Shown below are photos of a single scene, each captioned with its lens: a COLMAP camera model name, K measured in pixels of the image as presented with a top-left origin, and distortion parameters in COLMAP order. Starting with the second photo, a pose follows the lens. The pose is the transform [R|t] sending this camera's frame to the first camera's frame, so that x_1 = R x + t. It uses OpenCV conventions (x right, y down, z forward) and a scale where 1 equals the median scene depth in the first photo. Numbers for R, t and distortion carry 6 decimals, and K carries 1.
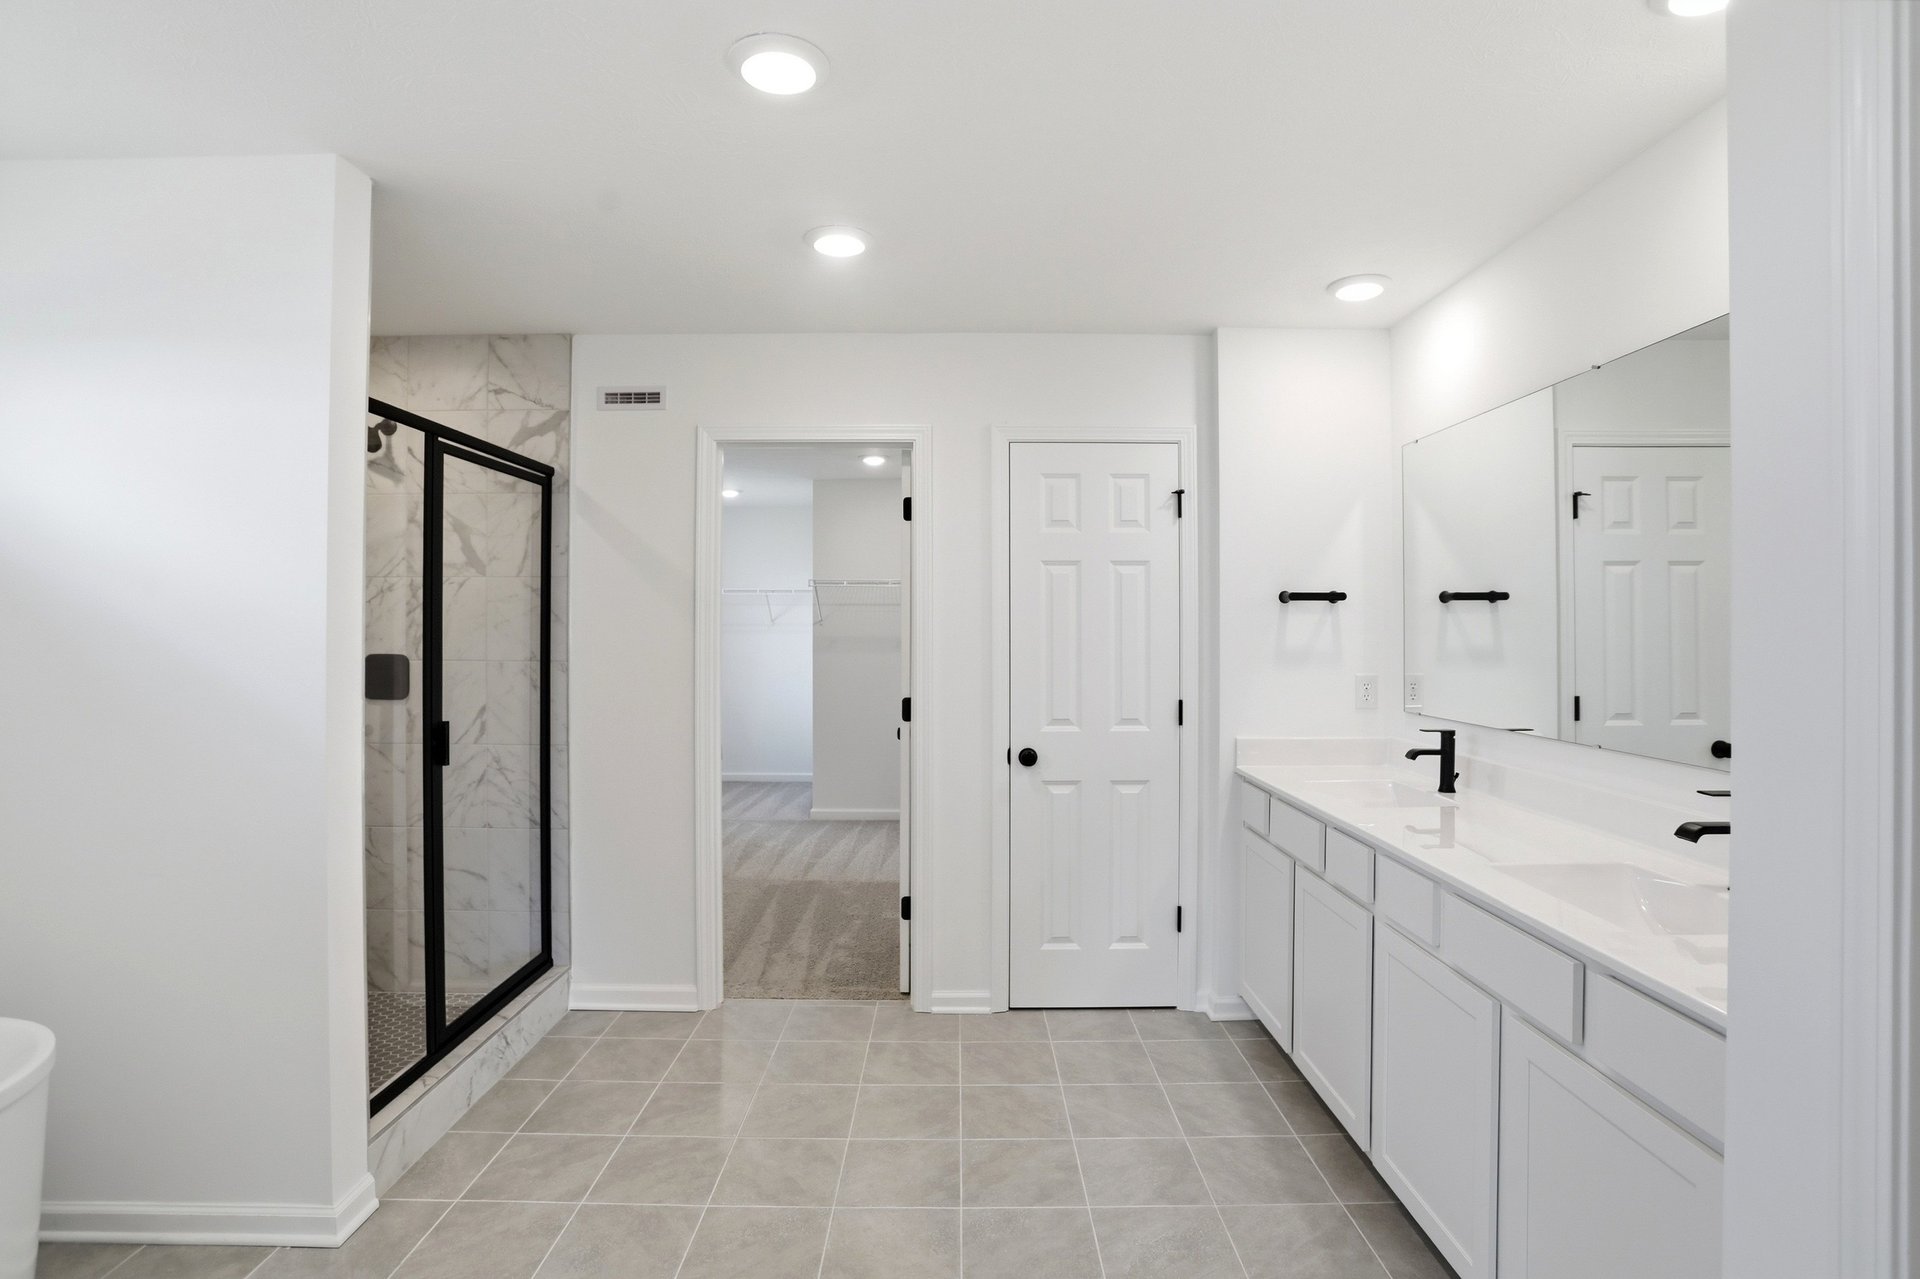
lens RADIAL K [[932.6, 0, 961.3], [0, 932.6, 630.3], [0, 0, 1]] dist [-0.079774, 0.031746]
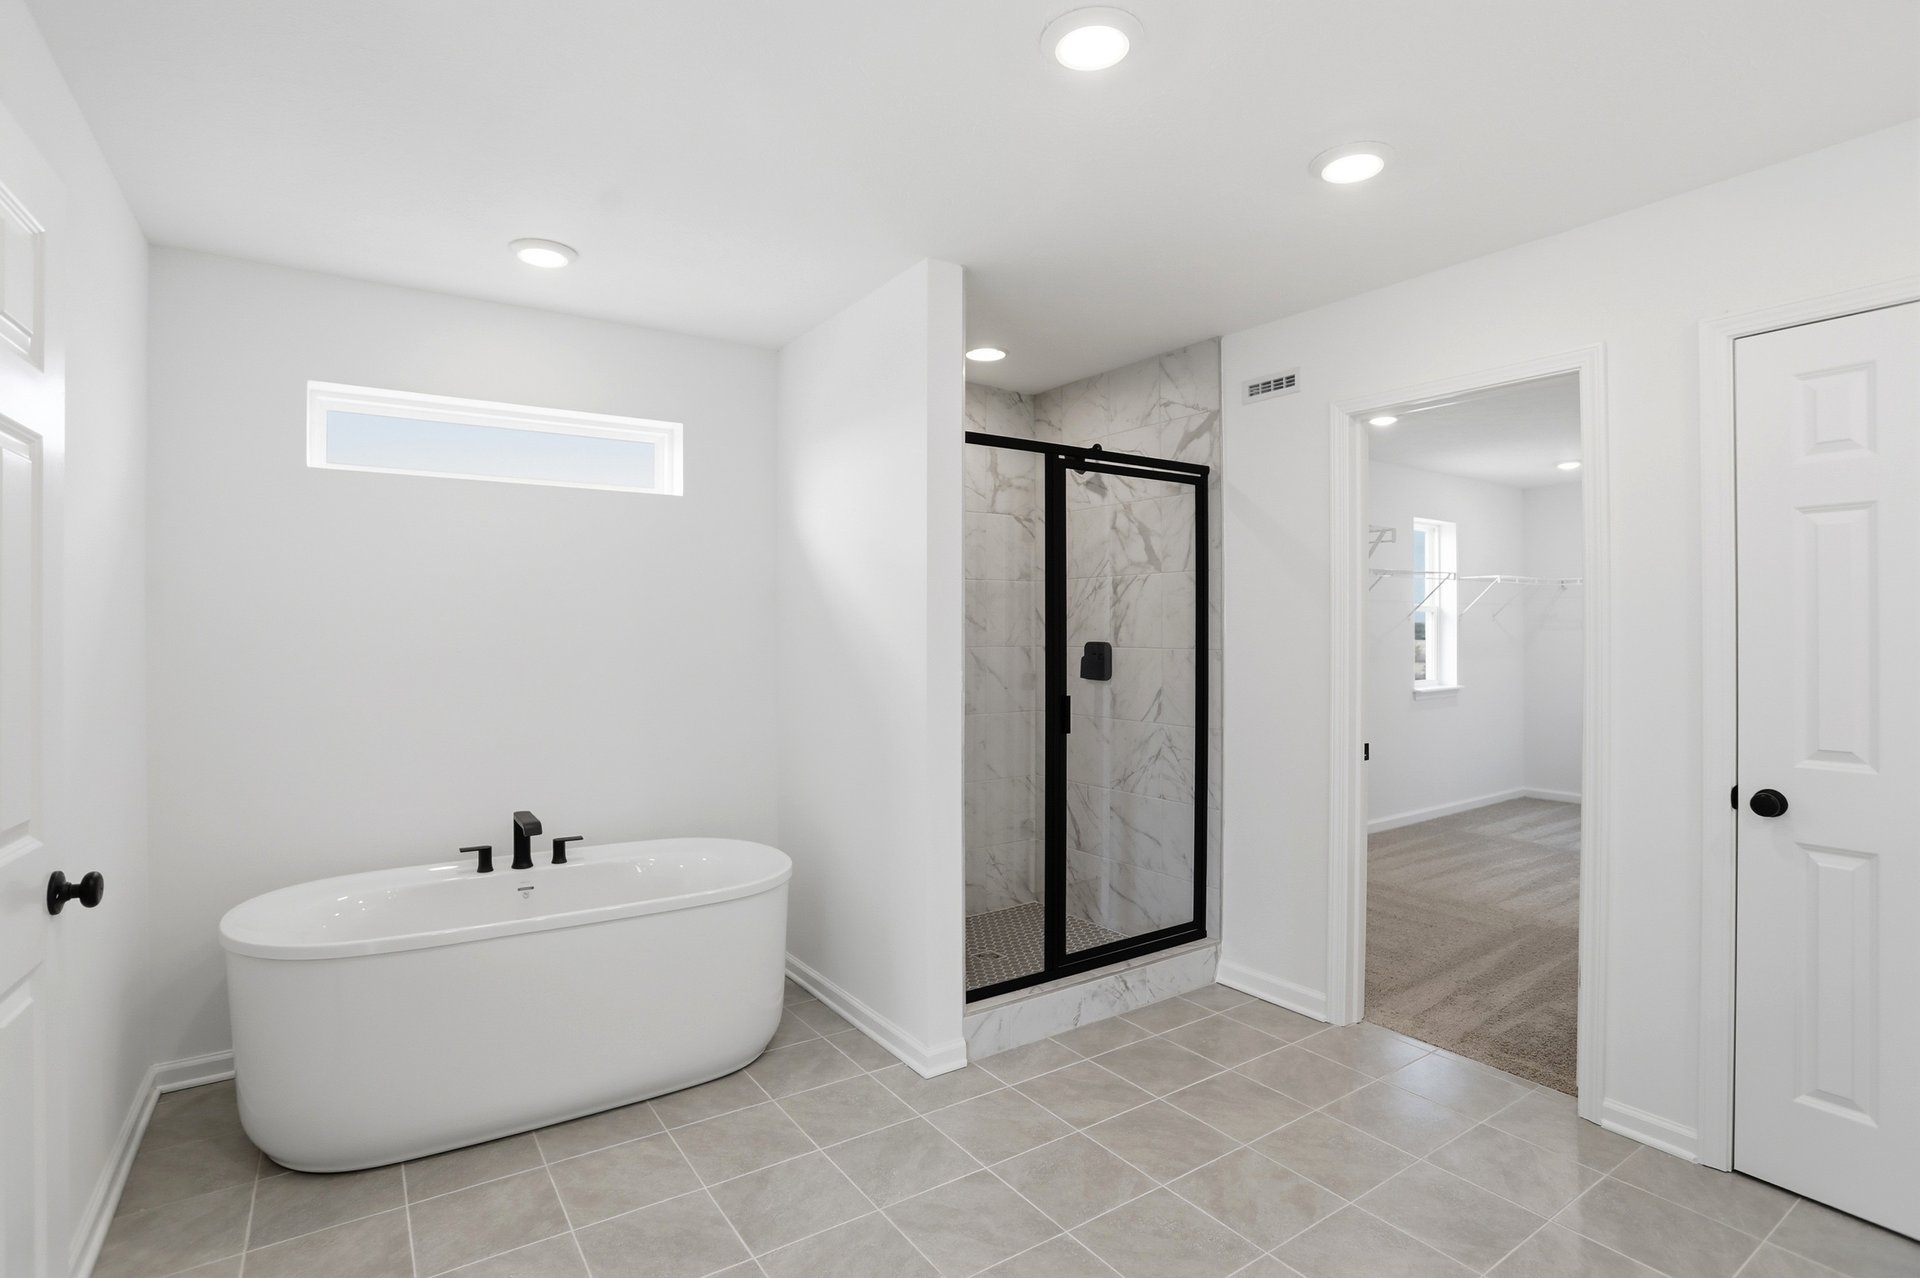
lens RADIAL K [[934.2, 0, 960.0], [0, 934.2, 639.0], [0, 0, 1]] dist [-0.076435, 0.029970]
pose [[0.560188, 0.006041, -0.828343, 0.281260], [-0.000139, 0.999974, 0.007198, 0.013901], [0.828365, -0.003917, 0.560175, 0.163022]]
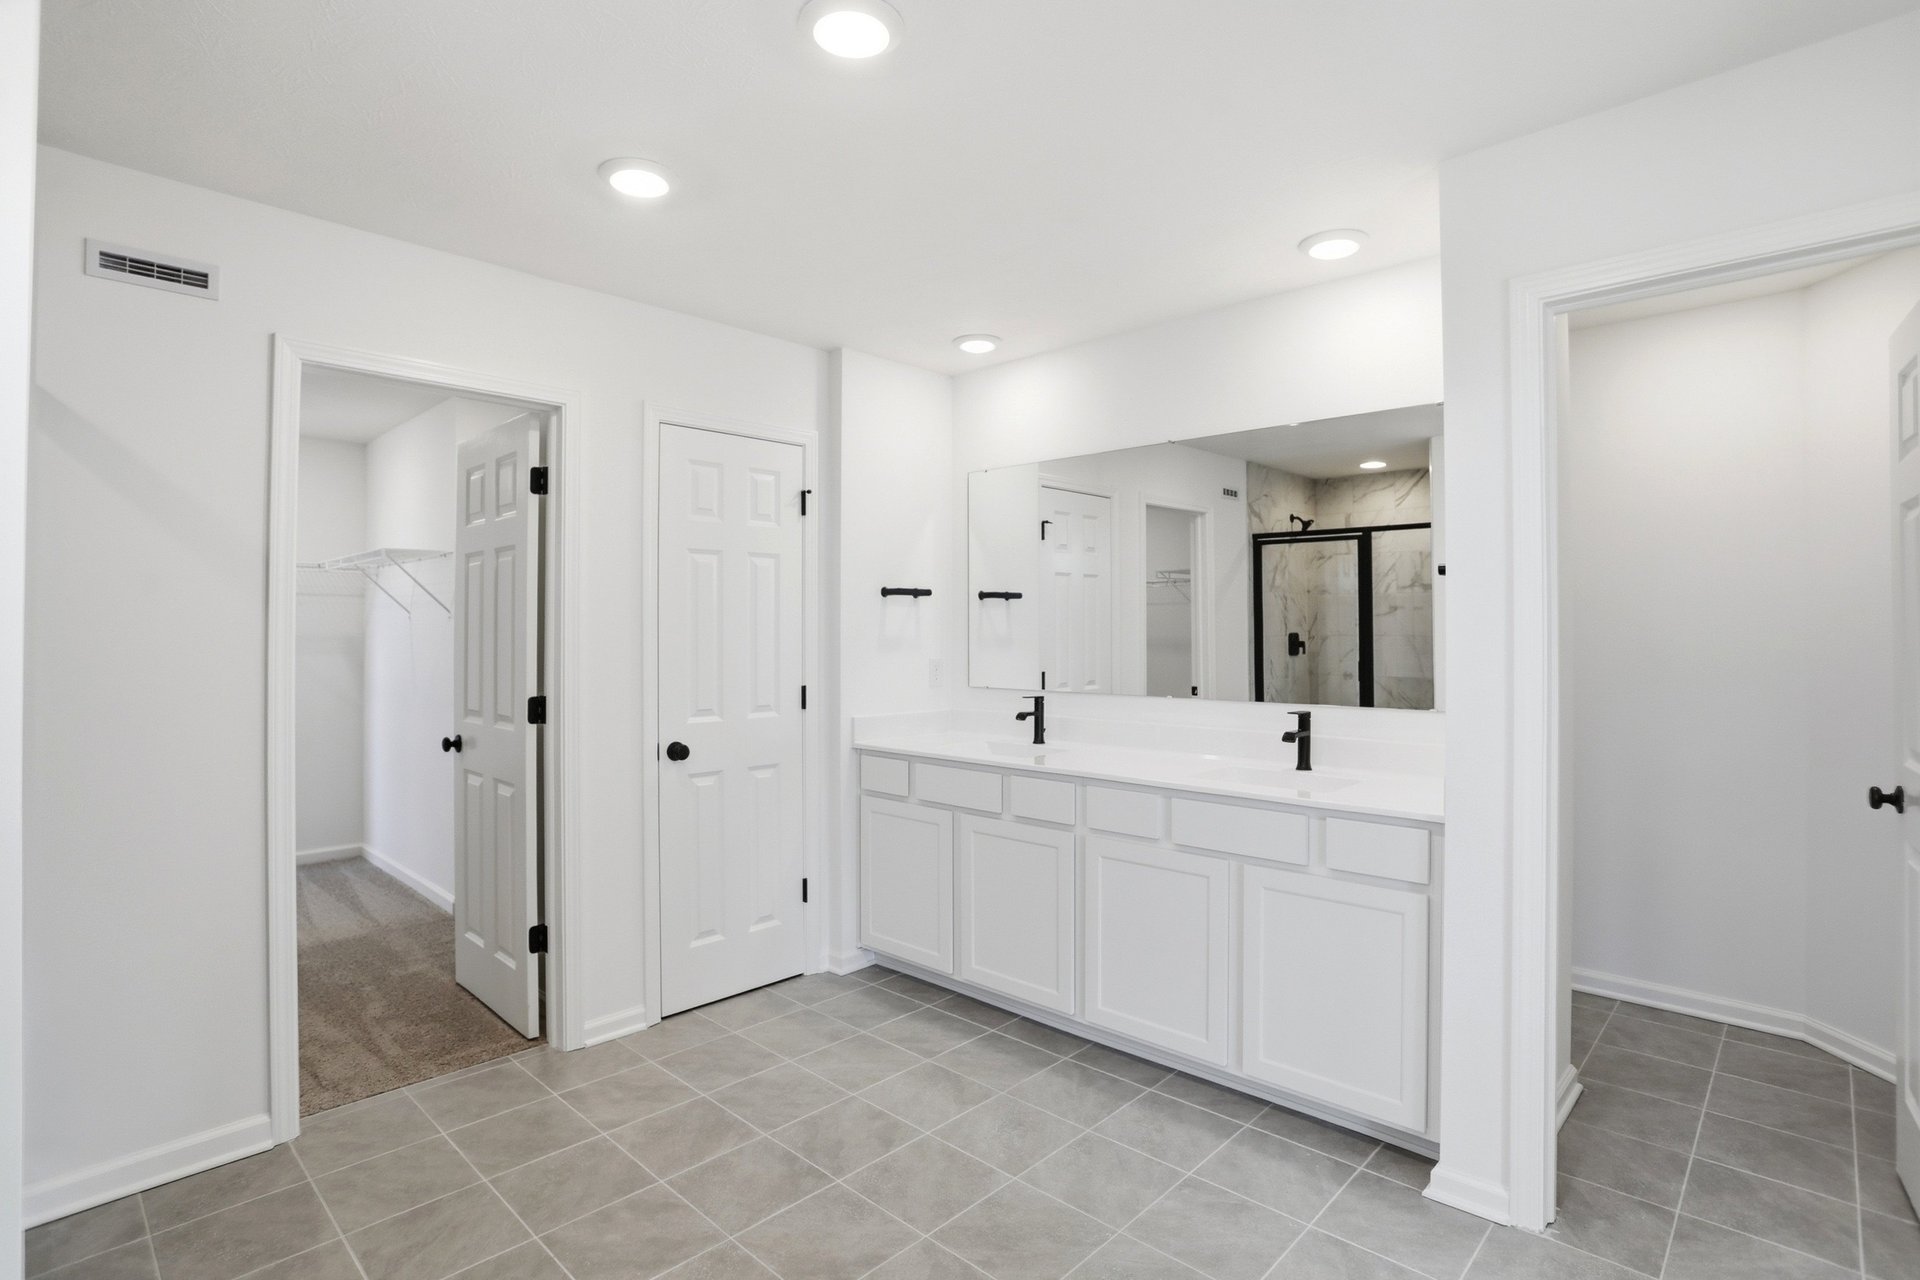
lens RADIAL K [[932.6, 0, 961.3], [0, 932.6, 630.8], [0, 0, 1]] dist [-0.079774, 0.031746]
pose [[0.691464, -0.002700, 0.722406, -0.421512], [0.004012, 0.999992, -0.000102, 0.012983], [-0.722399, 0.002969, 0.691470, 0.127386]]
